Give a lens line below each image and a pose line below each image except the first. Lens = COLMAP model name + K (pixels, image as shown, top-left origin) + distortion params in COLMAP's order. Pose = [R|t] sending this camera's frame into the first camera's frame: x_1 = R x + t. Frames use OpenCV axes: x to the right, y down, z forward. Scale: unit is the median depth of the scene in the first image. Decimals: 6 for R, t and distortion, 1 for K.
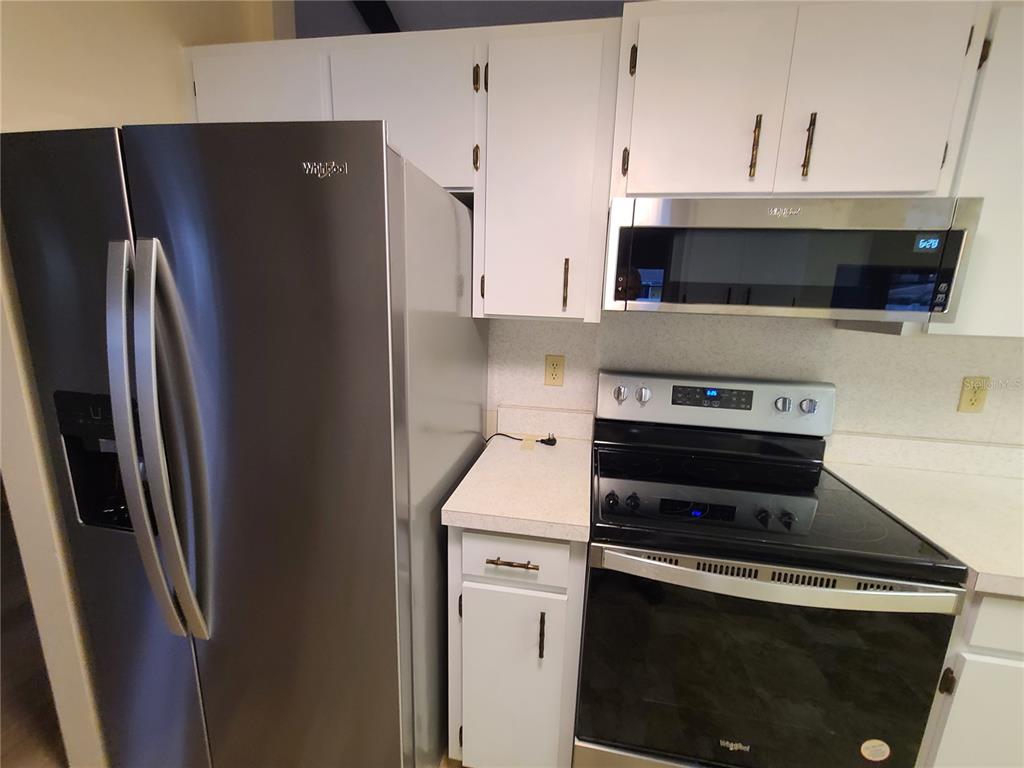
lens RADIAL K [[417.0, 0, 514.8], [0, 417.0, 382.6], [0, 0, 1]] dist [0.004405, -0.000198]
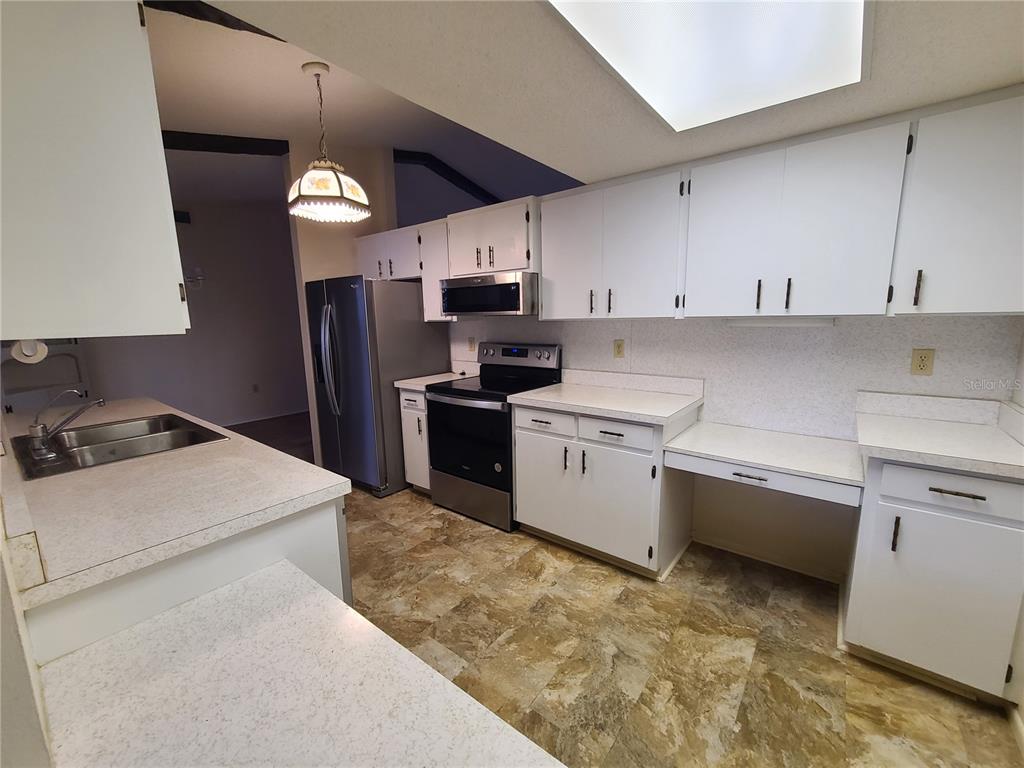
lens RADIAL K [[417.0, 0, 516.1], [0, 417.0, 387.5], [0, 0, 1]] dist [0.004405, -0.000198]
pose [[0.884080, 0.027621, -0.466518, 1.717047], [-0.043243, 0.998804, -0.022811, 0.307752], [0.465330, 0.040340, 0.884218, -1.109430]]
